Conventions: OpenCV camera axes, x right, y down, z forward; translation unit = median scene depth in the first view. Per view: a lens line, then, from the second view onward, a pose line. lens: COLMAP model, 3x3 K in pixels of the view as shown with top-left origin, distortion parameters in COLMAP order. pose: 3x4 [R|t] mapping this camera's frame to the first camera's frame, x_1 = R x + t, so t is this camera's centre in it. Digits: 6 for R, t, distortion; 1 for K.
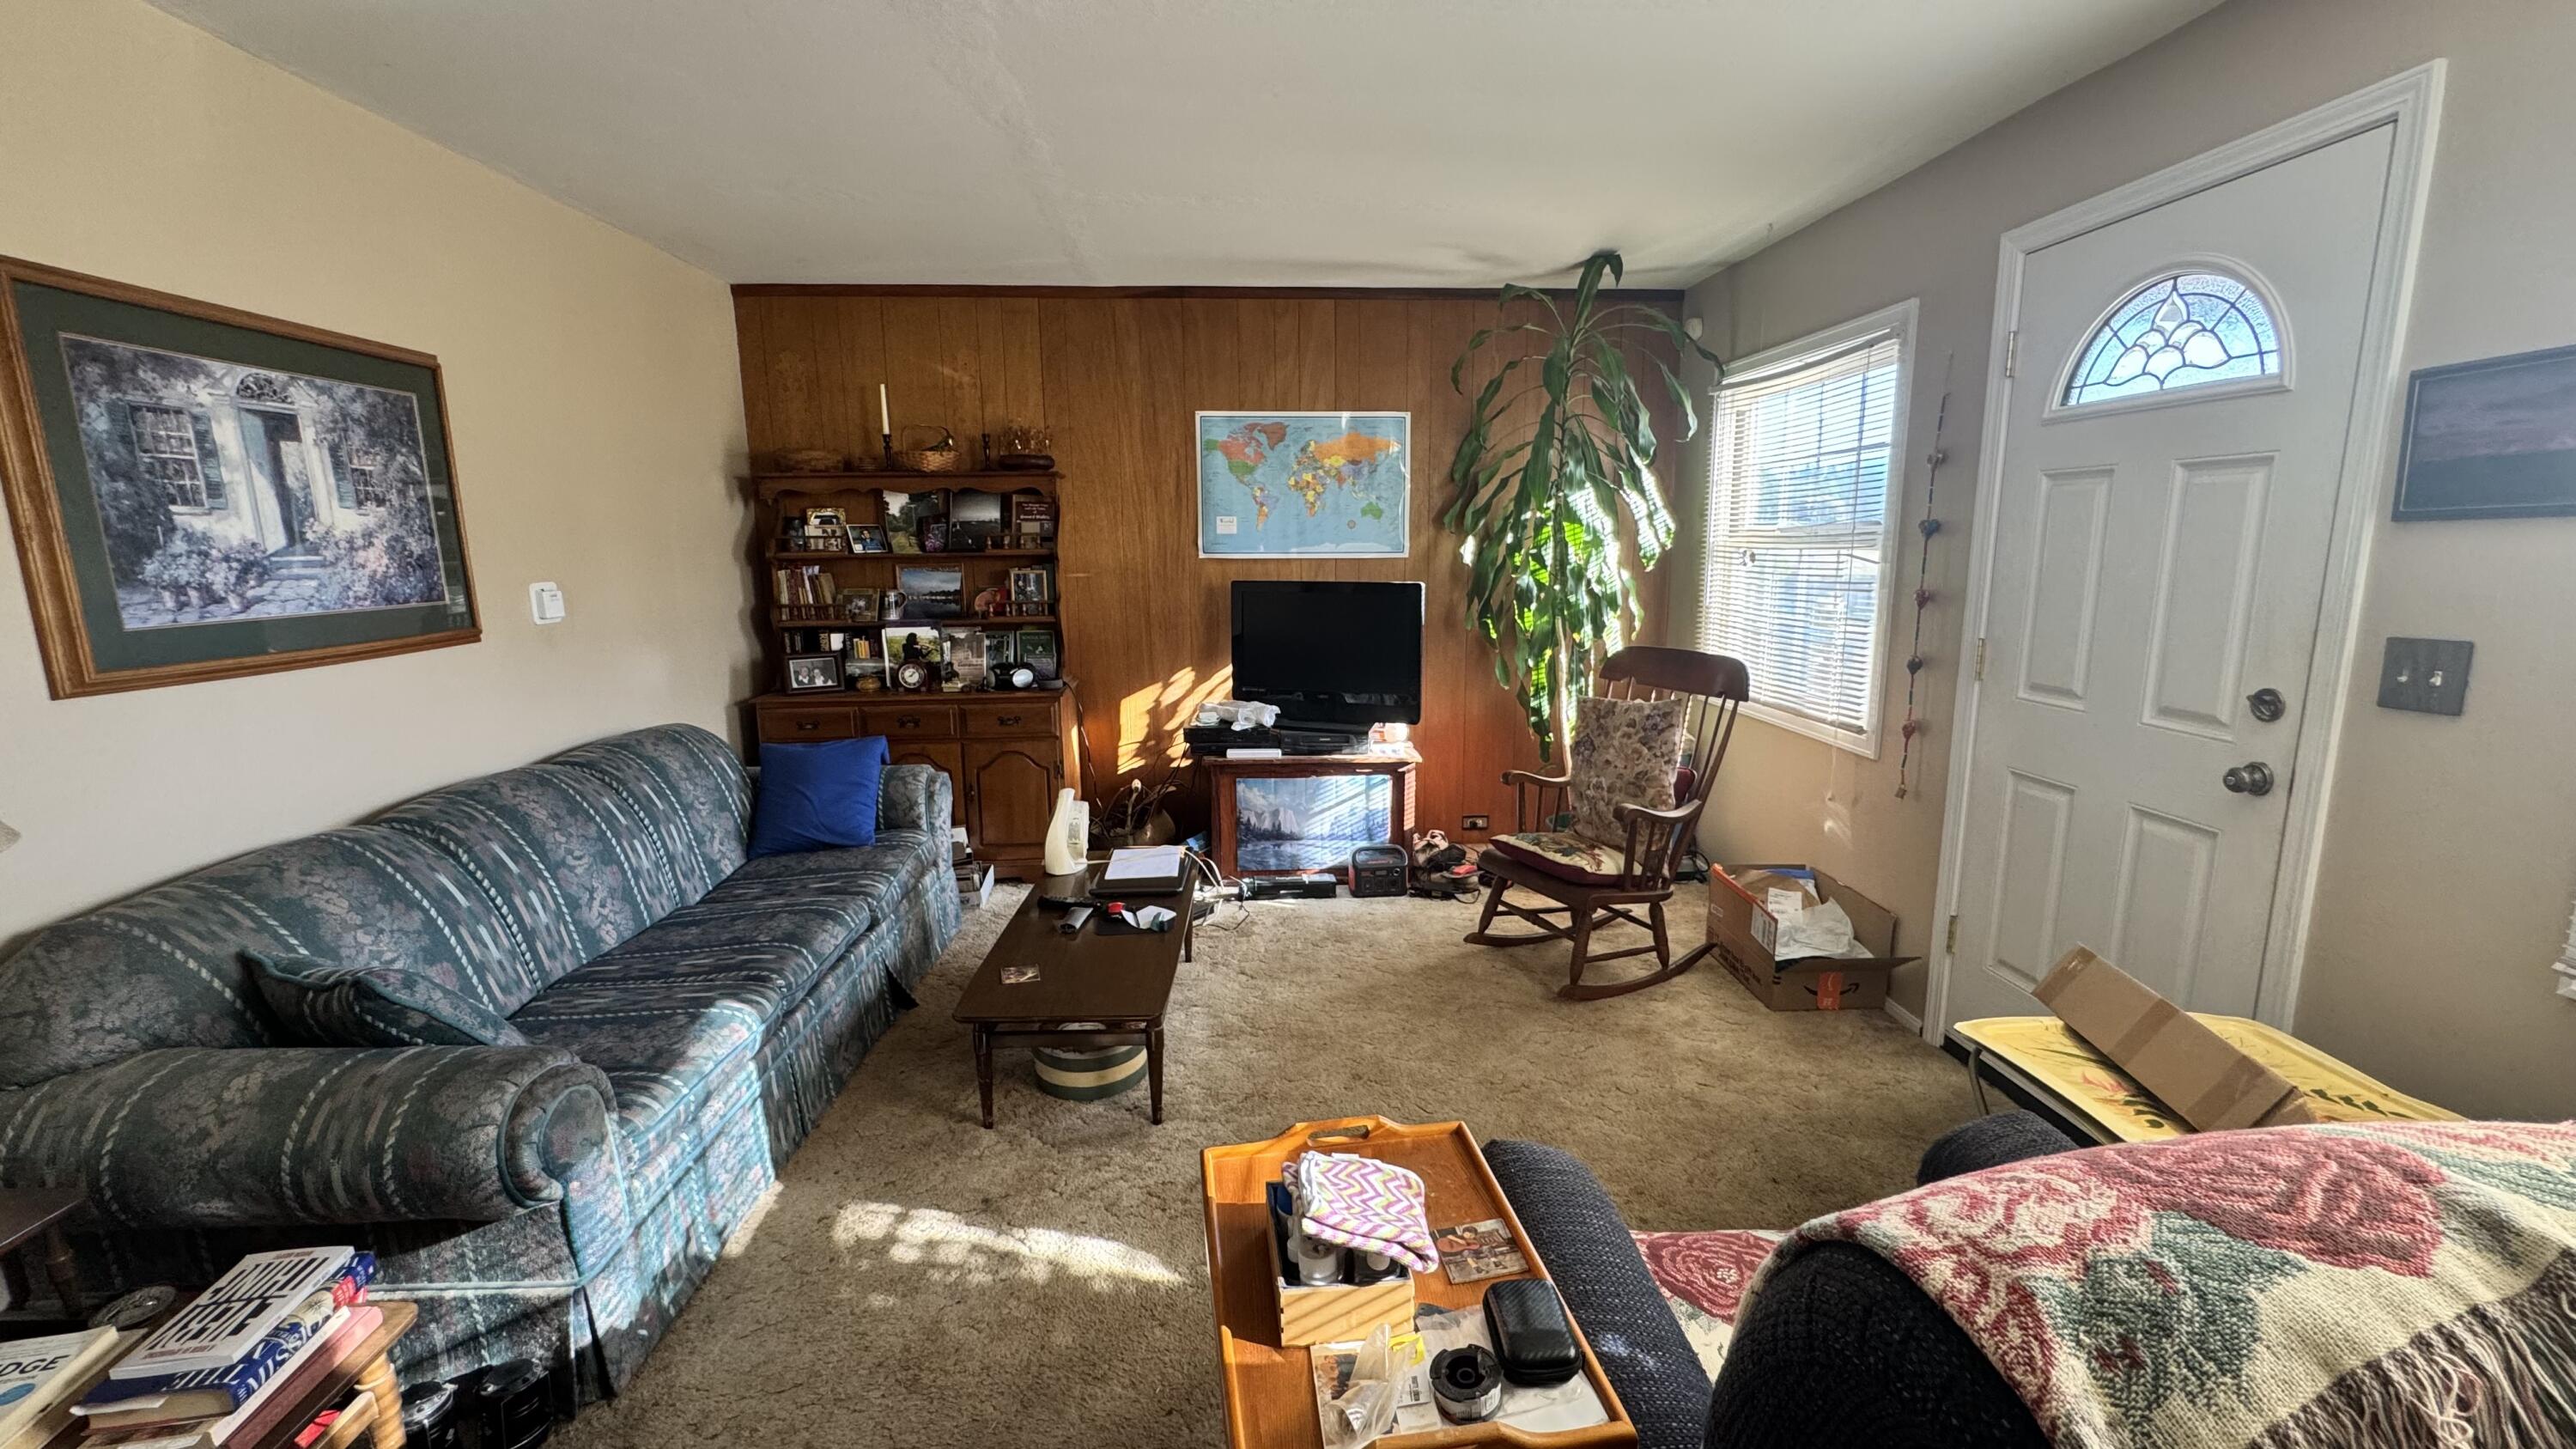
lens RADIAL K [[1028.9, 0, 1287.2], [0, 1028.9, 722.5], [0, 0, 1]] dist [-0.002121, -0.000069]
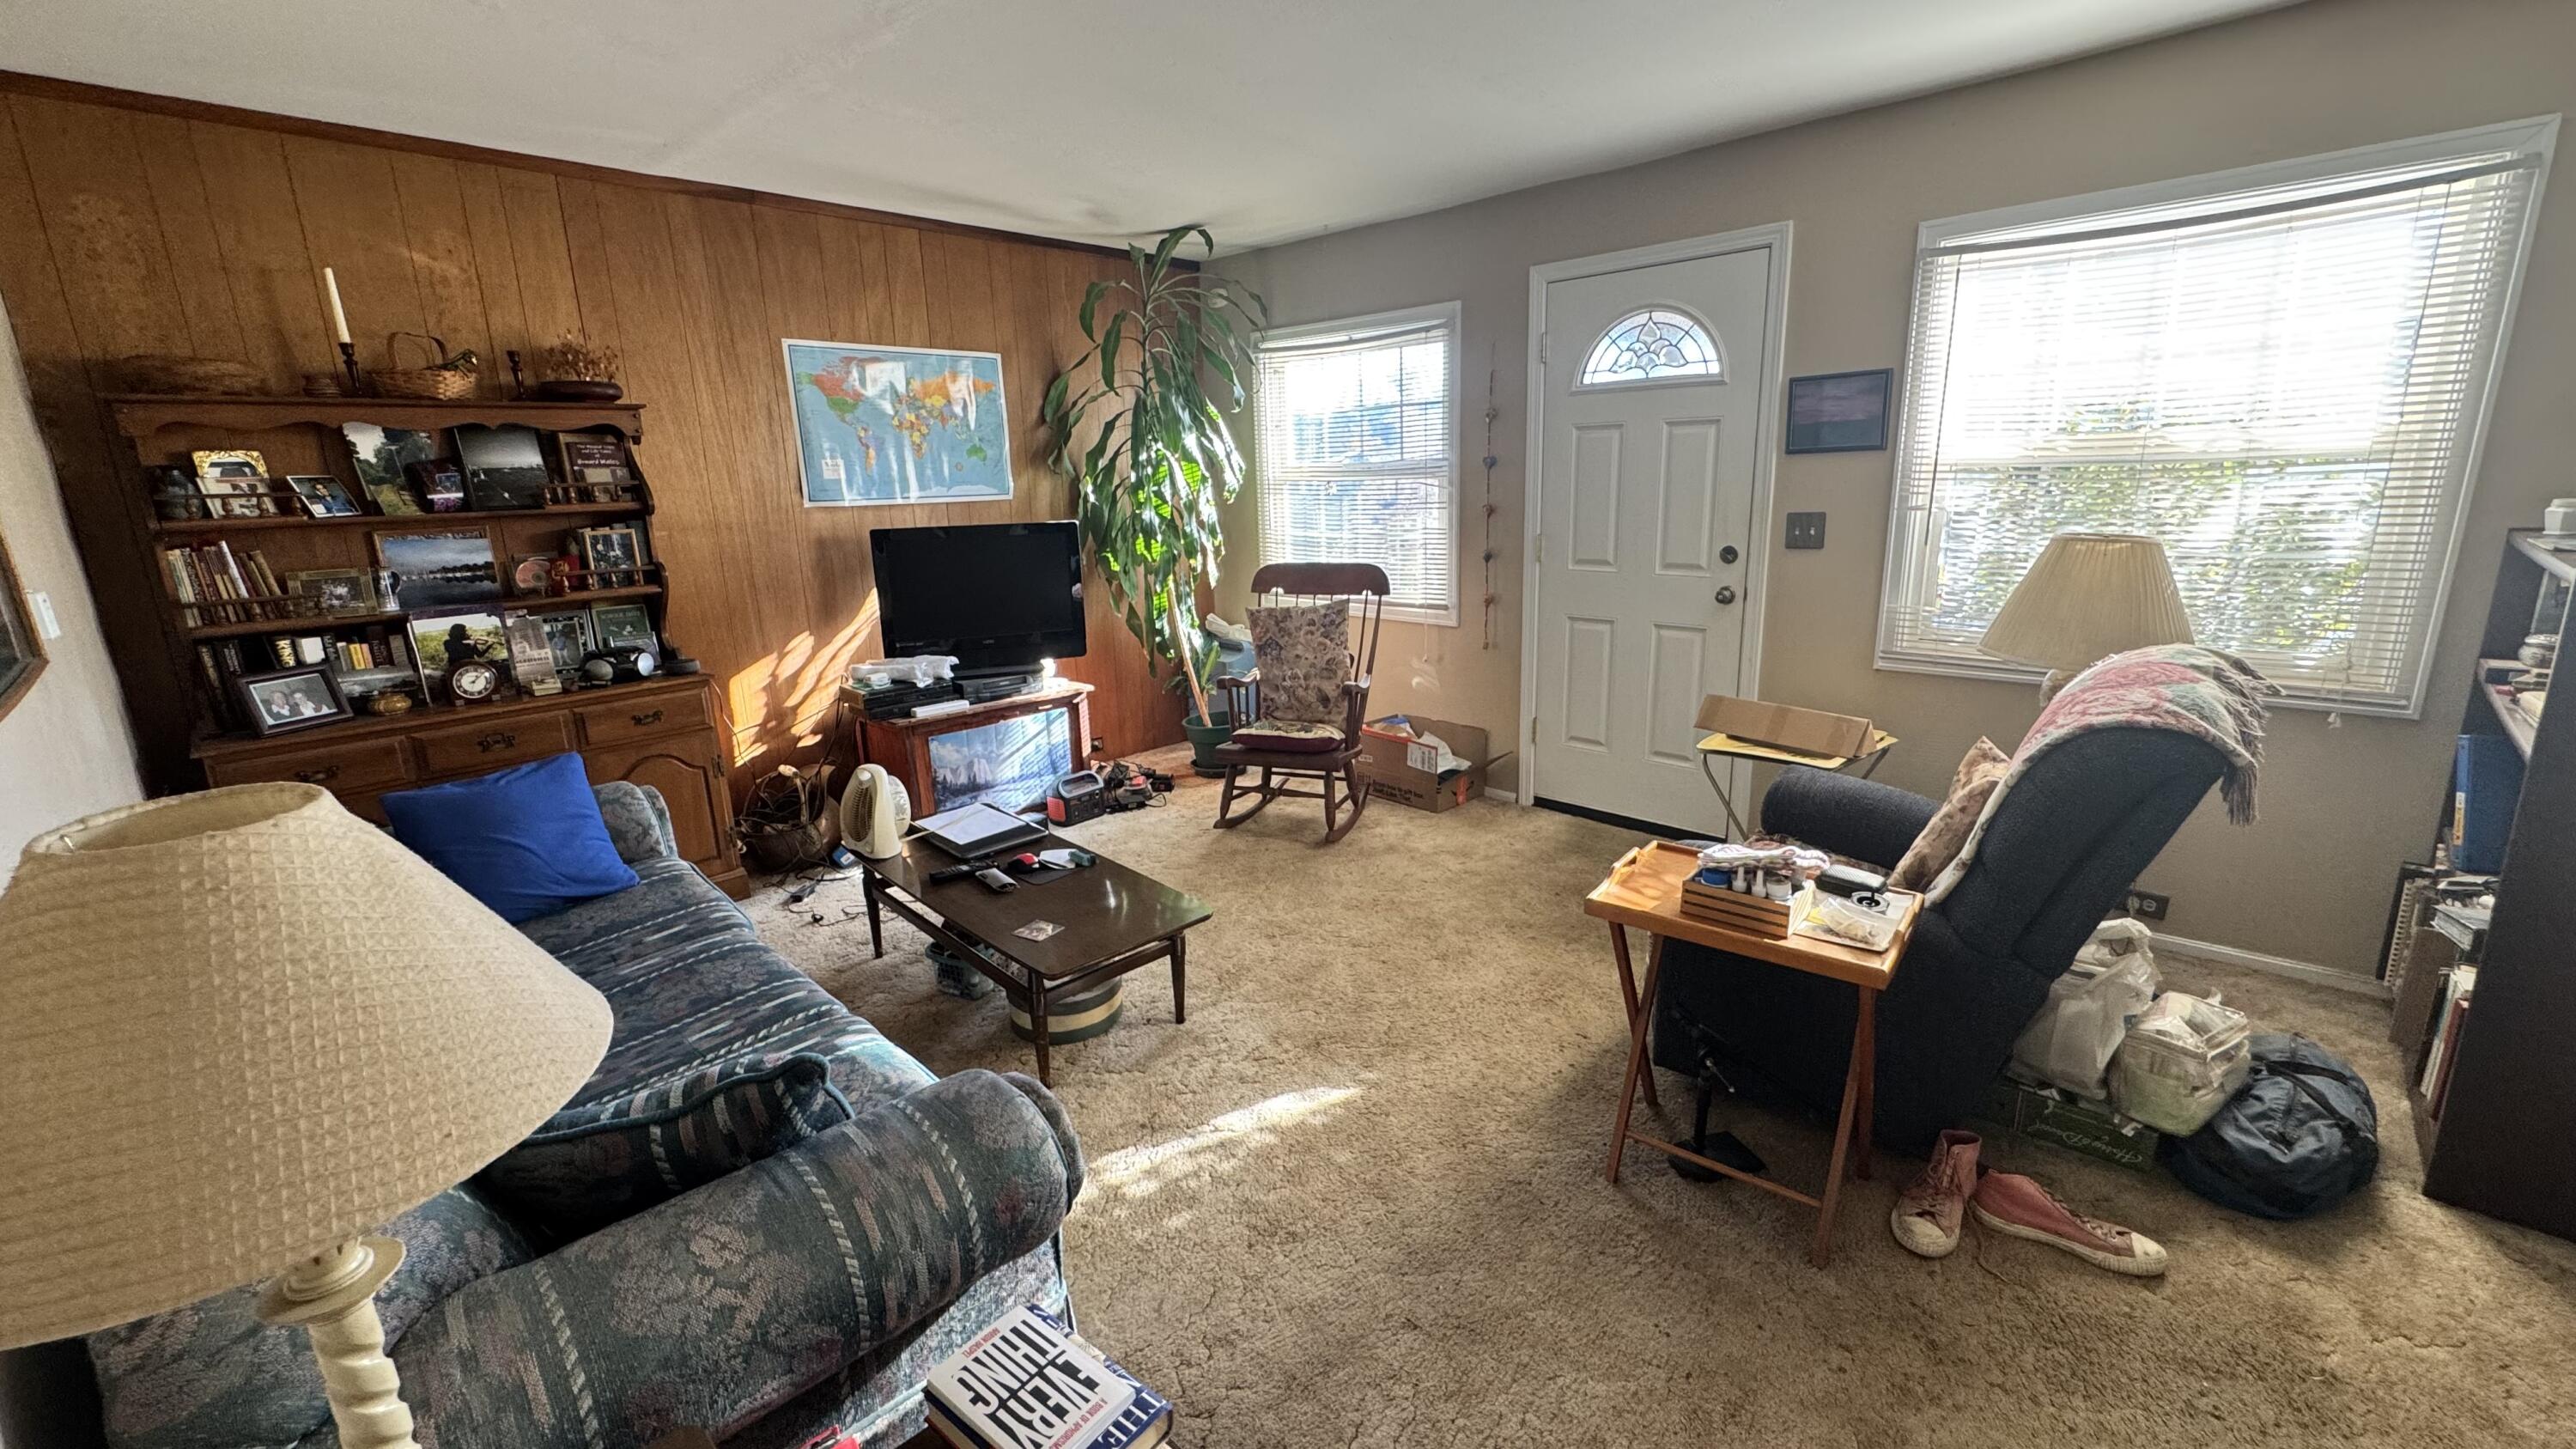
lens RADIAL K [[1028.9, 0, 1287.2], [0, 1028.9, 722.5], [0, 0, 1]] dist [-0.002121, -0.000069]
pose [[0.733885, -0.174322, 0.656525, -0.425356], [0.140946, 0.984554, 0.103866, -0.011166], [-0.664490, 0.016309, 0.747119, 0.066928]]
